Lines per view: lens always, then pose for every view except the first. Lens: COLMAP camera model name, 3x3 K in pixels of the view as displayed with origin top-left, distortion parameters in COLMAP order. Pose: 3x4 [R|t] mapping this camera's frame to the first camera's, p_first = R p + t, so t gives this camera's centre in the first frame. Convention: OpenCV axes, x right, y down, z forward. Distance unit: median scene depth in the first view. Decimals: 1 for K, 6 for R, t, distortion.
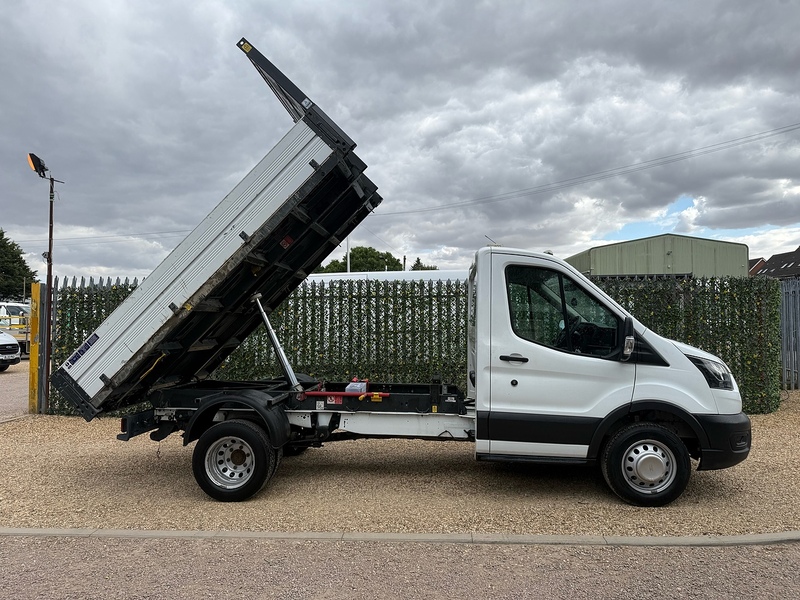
lens RADIAL K [[547.5, 0, 354.1], [0, 547.5, 301.5], [0, 0, 1]] dist [0.054573, -0.065860]
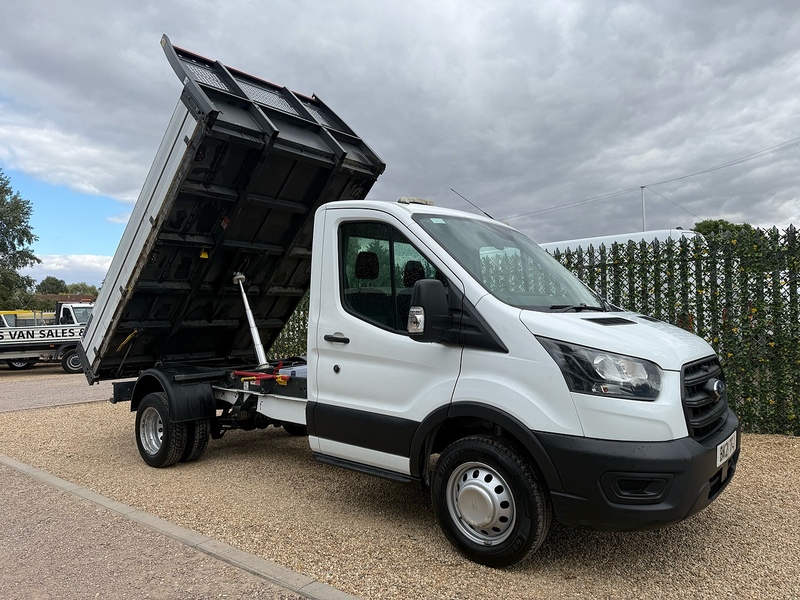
lens RADIAL K [[527.9, 0, 399.0], [0, 527.9, 286.4], [0, 0, 1]] dist [0.021096, -0.002071]
pose [[0.849557, -0.037398, -0.526169, 0.766988], [0.034102, 0.999291, -0.015965, 0.043675], [0.526393, -0.004380, 0.850230, 0.395464]]
